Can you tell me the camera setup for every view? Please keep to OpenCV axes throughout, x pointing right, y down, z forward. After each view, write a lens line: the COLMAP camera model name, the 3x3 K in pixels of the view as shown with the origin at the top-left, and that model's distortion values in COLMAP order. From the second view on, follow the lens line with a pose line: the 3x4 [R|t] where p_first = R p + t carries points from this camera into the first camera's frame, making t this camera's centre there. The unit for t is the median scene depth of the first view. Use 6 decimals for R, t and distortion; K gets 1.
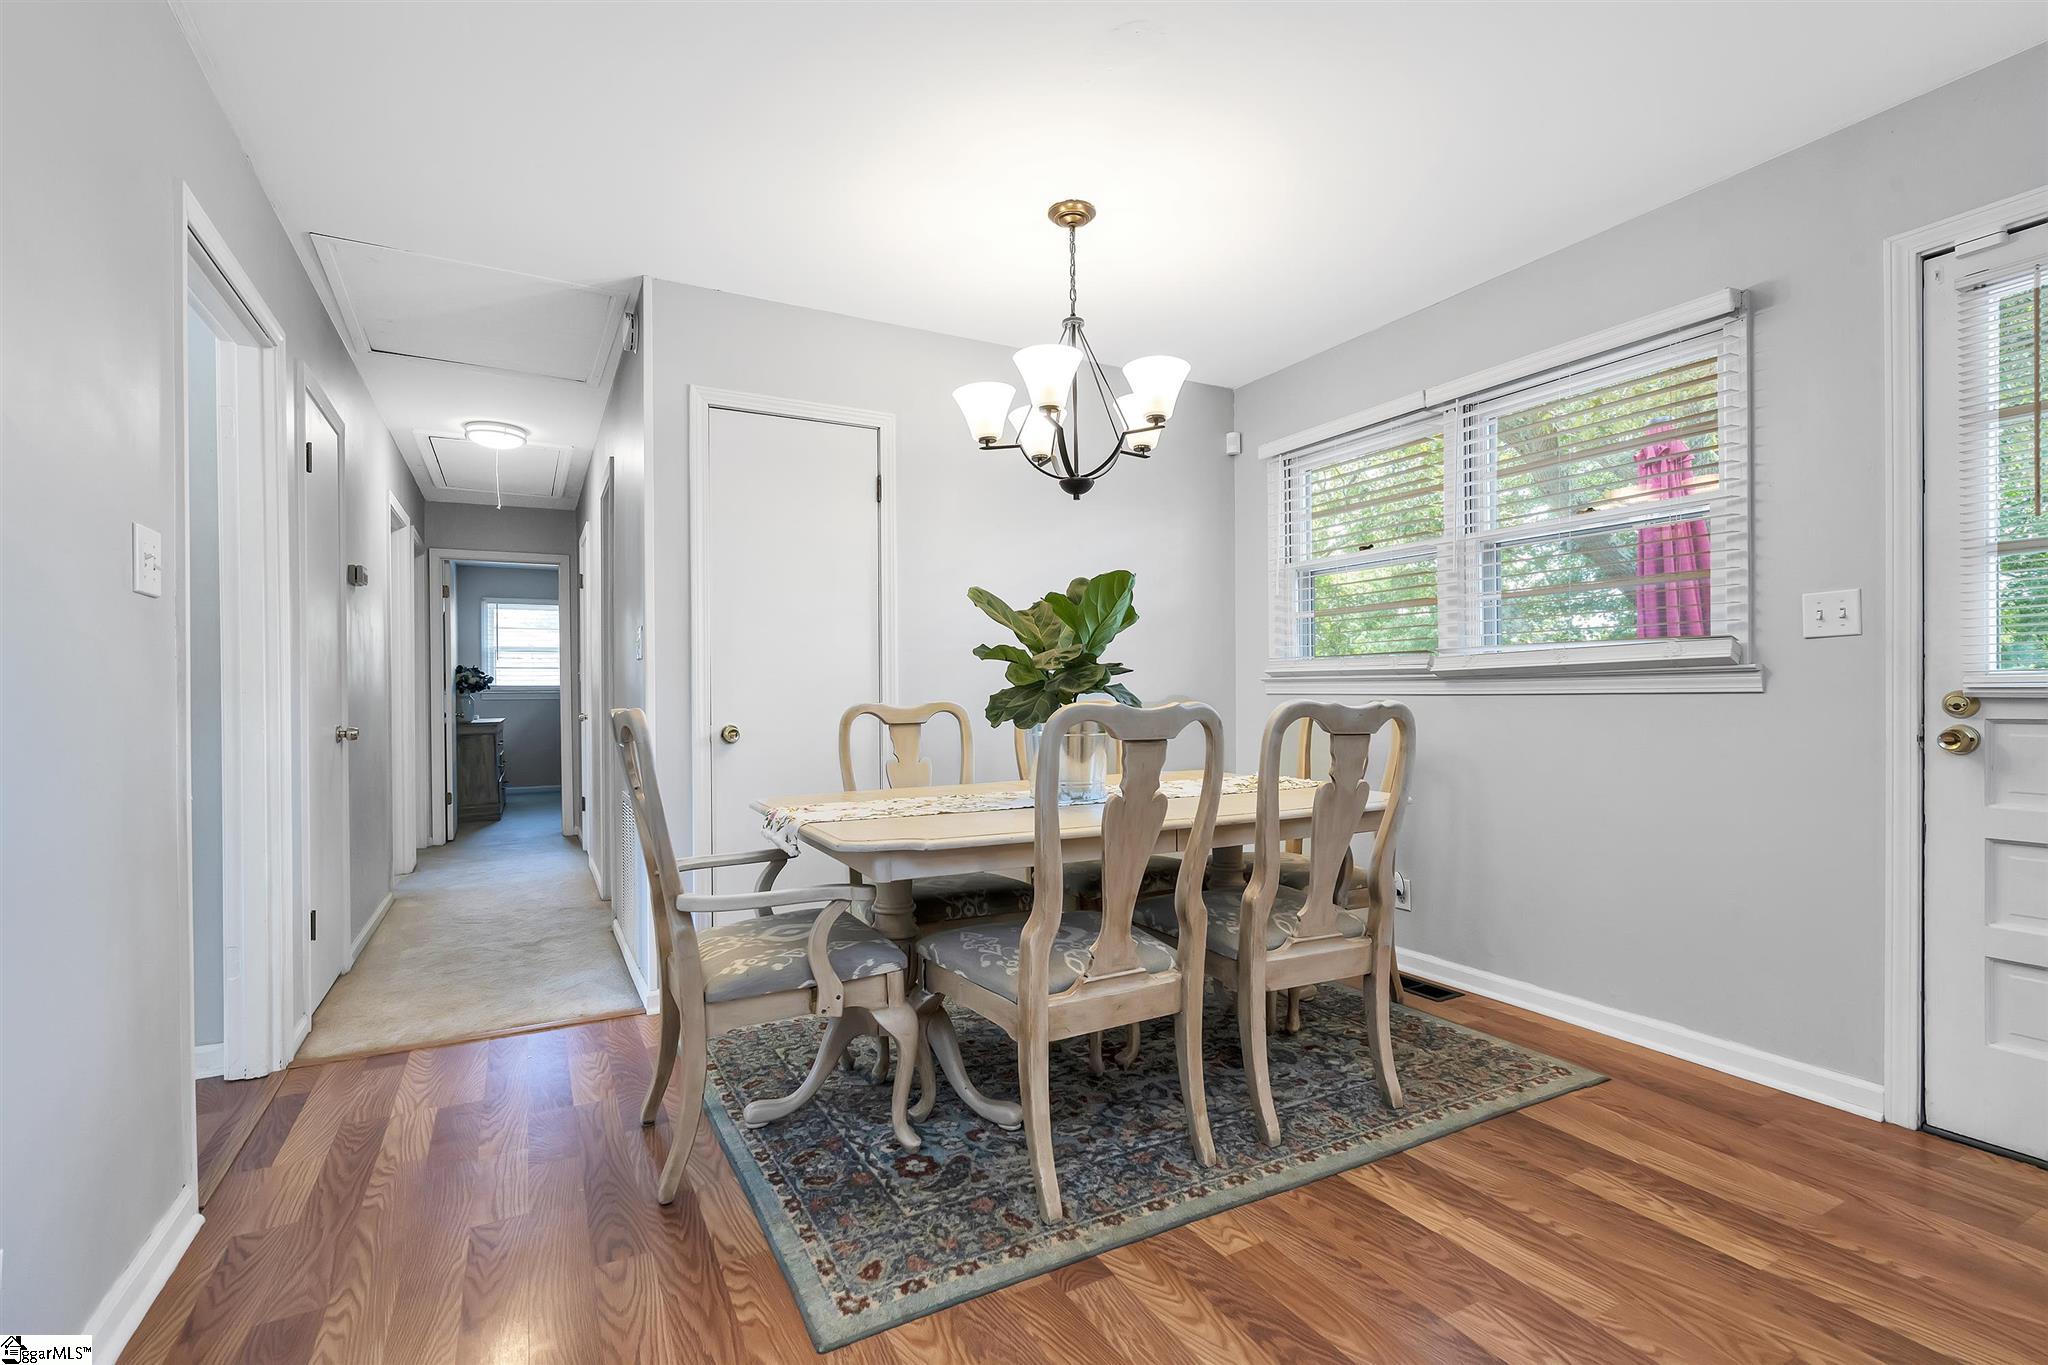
lens RADIAL K [[913.1, 0, 1021.6], [0, 913.1, 686.9], [0, 0, 1]] dist [-0.000092, 0.000043]
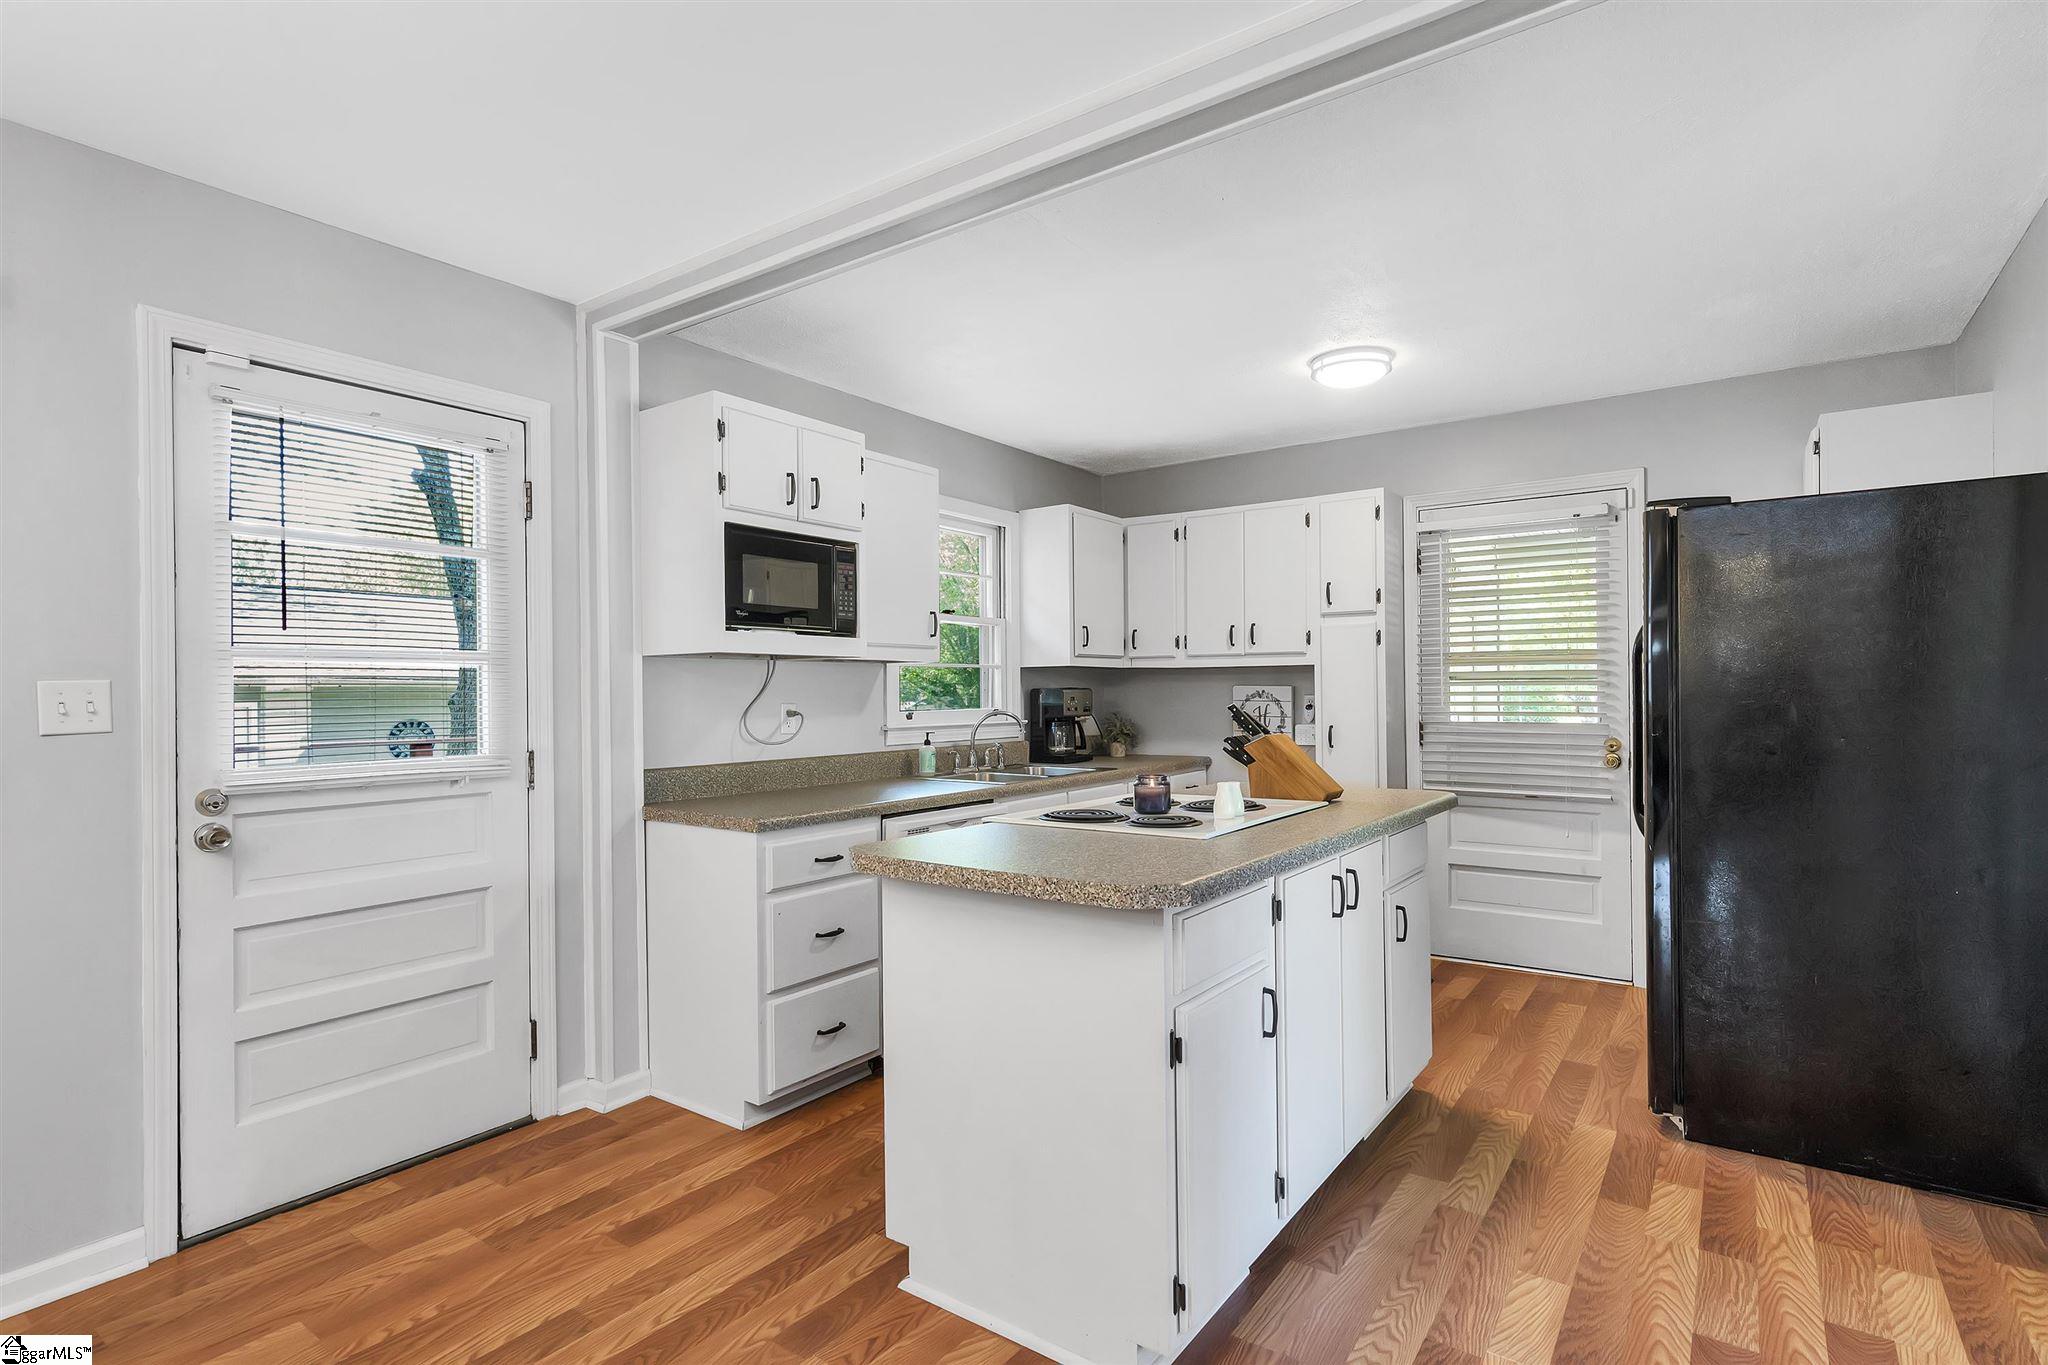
lens RADIAL K [[998.0, 0, 1020.9], [0, 998.0, 682.6], [0, 0, 1]] dist [0.001635, 0.000370]
pose [[-0.447419, 0.016611, 0.894170, -0.368985], [0.010854, 0.999855, -0.013143, -0.089512], [-0.894259, 0.003825, -0.447534, 0.691655]]
